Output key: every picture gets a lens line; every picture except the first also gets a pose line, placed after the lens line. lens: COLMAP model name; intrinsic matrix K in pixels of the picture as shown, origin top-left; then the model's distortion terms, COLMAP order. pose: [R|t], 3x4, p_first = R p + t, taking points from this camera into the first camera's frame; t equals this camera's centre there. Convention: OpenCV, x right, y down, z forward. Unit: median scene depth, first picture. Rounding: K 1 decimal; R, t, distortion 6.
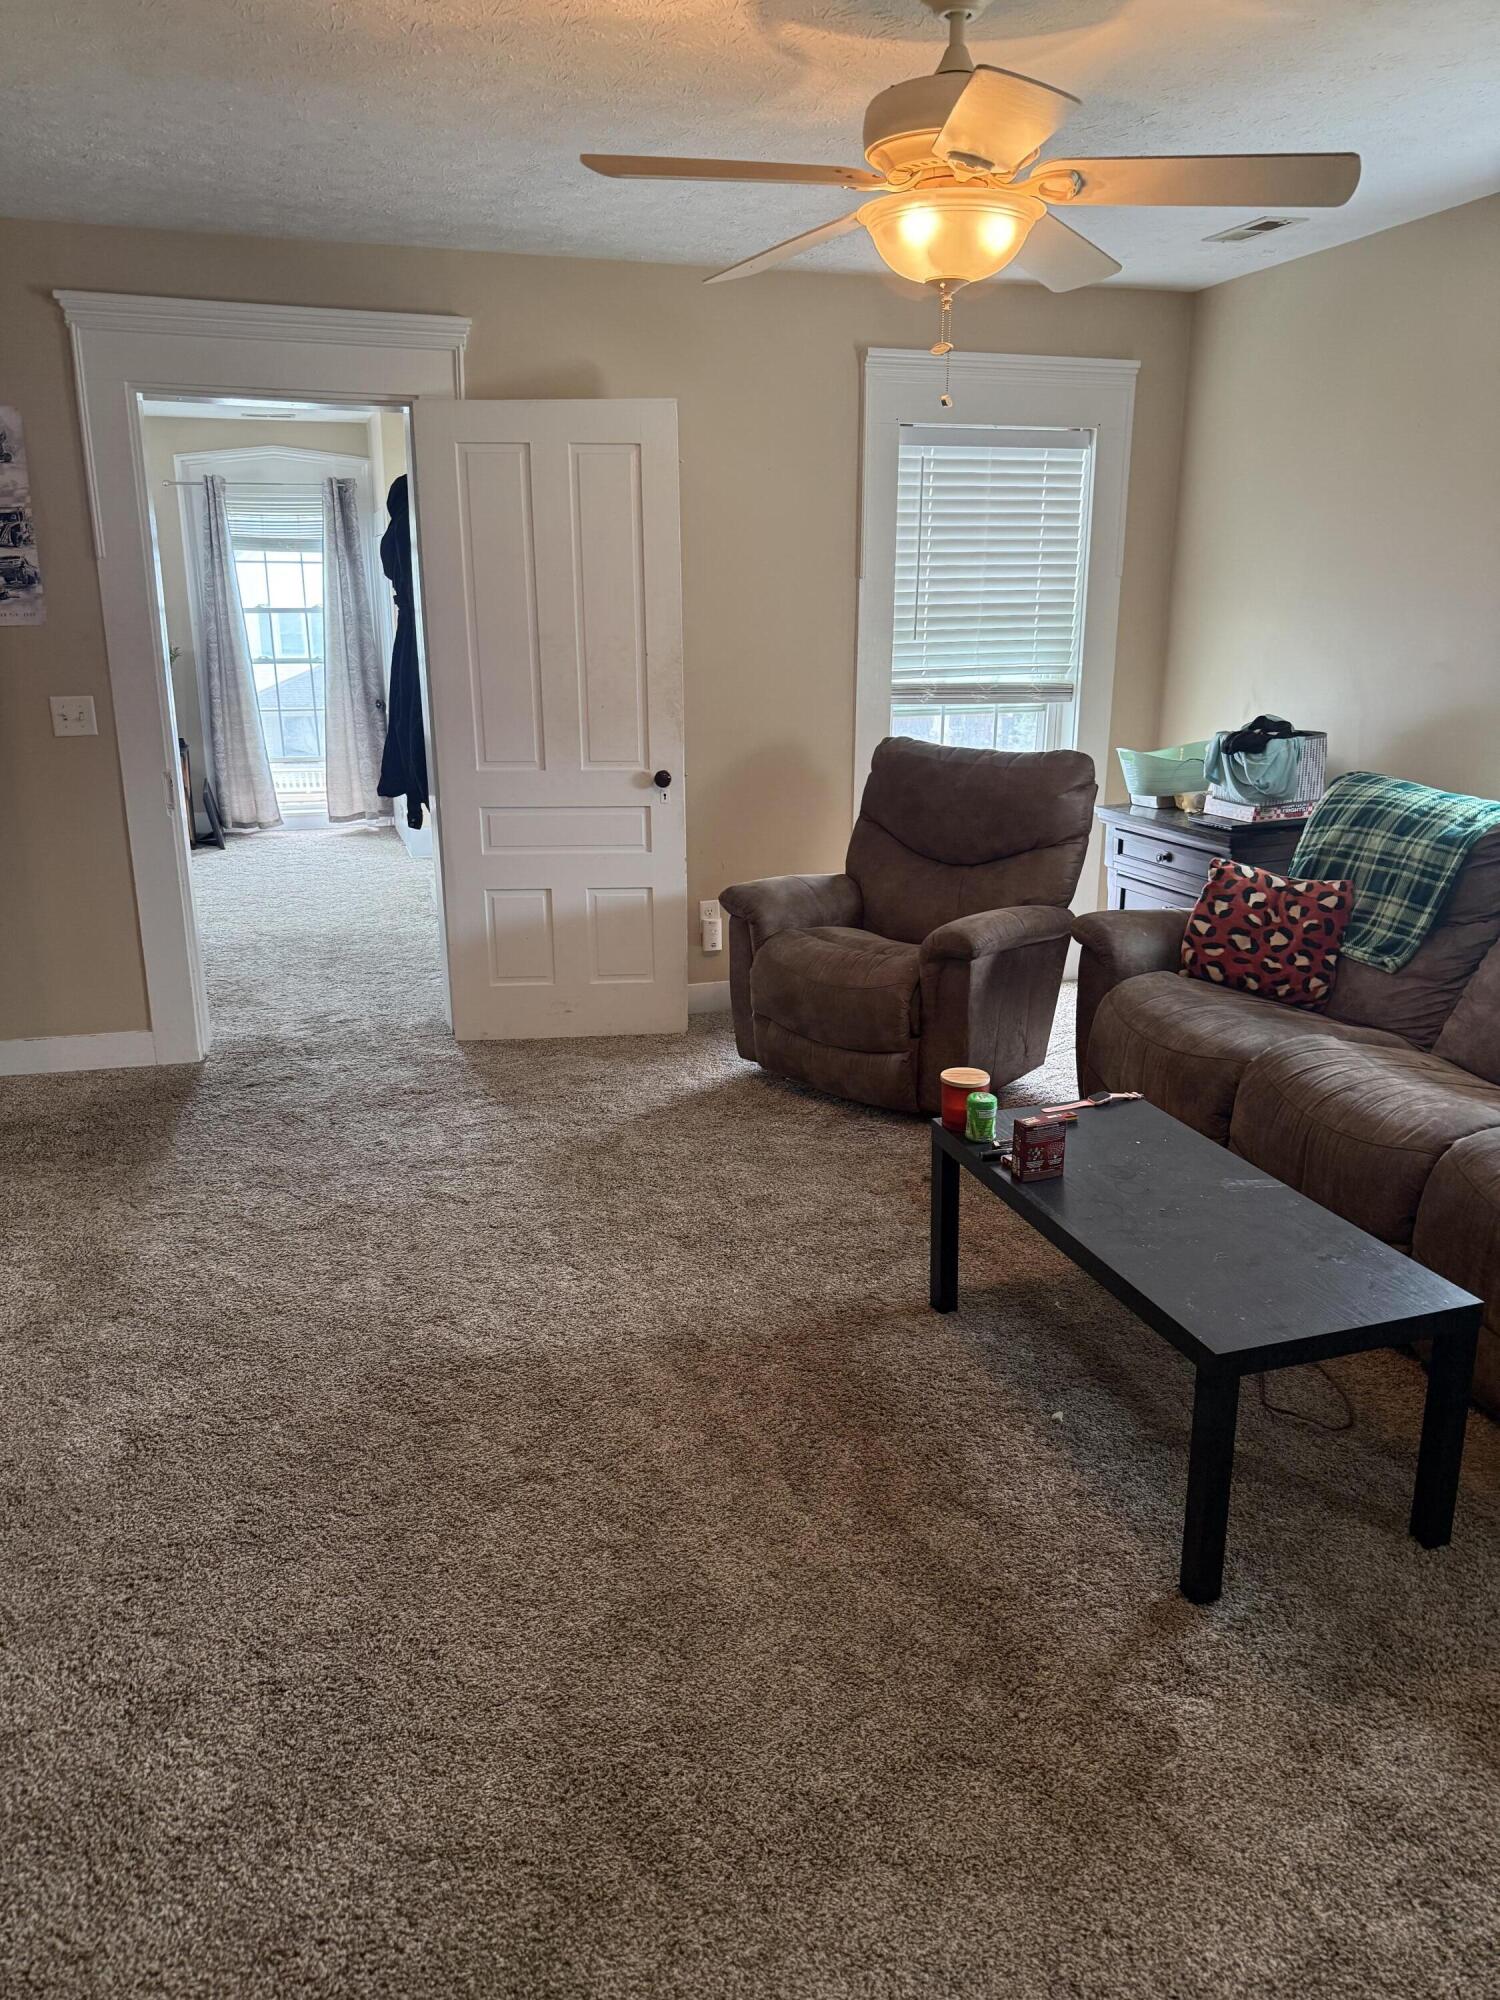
lens RADIAL K [[1430.0, 0, 743.0], [0, 1430.0, 997.0], [0, 0, 1]] dist [0.044432, -0.005341]
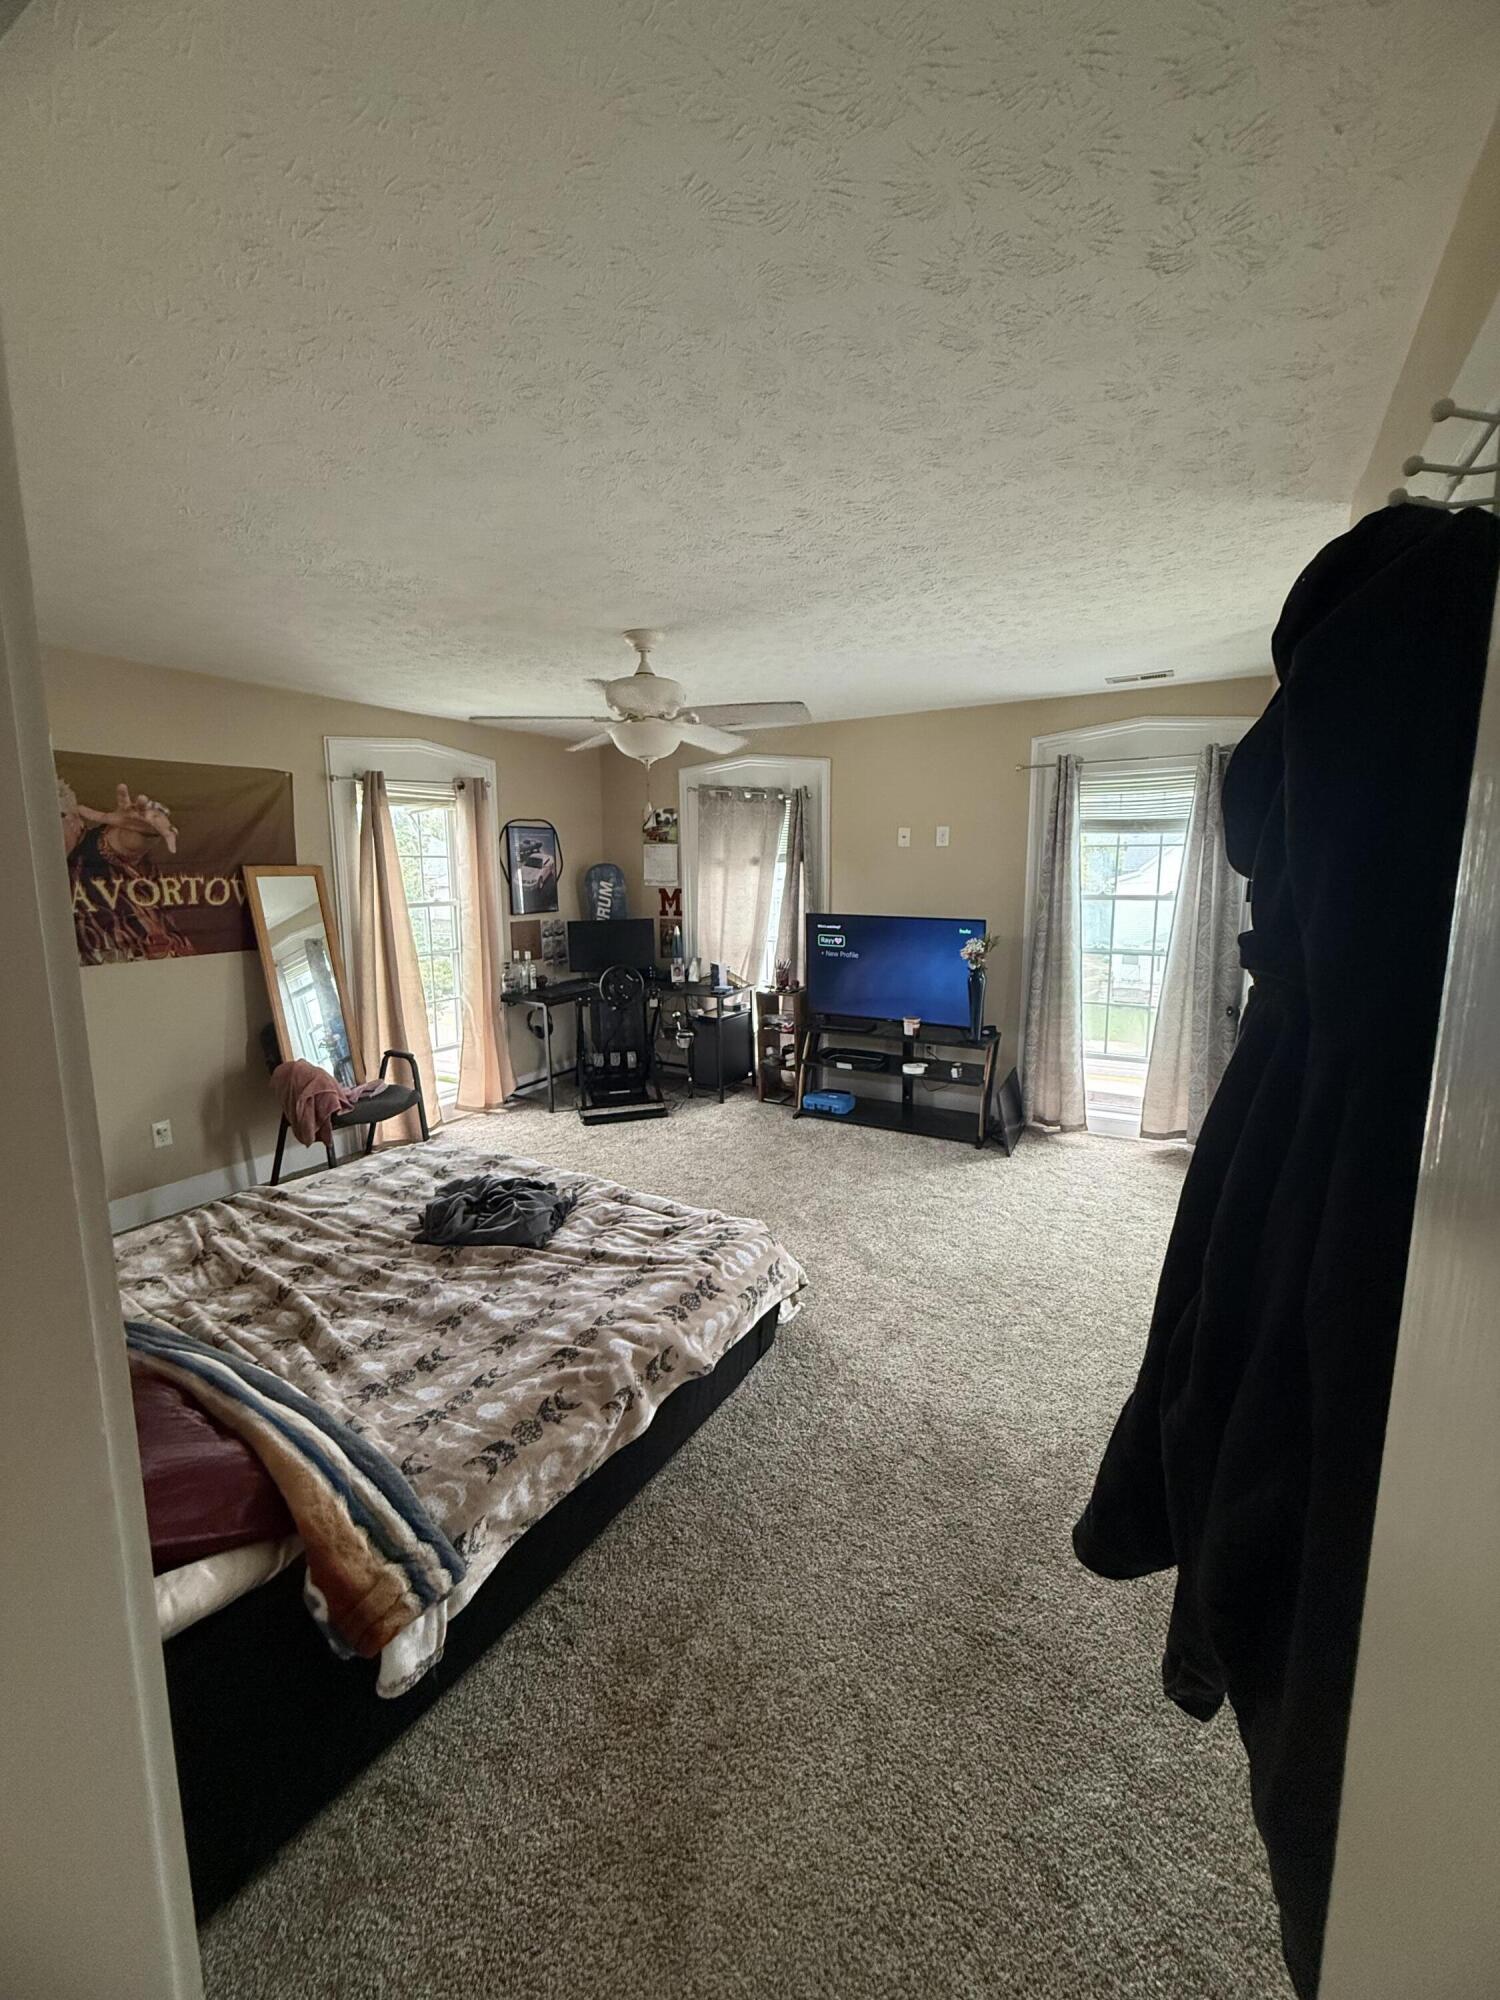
lens RADIAL K [[789.9, 0, 753.6], [0, 789.9, 983.3], [0, 0, 1]] dist [-0.014623, 0.000533]
pose [[0.698788, 0.110983, -0.706667, -0.133487], [-0.186745, 0.981936, -0.030448, -0.160164], [0.690522, 0.153244, 0.706891, 0.510896]]
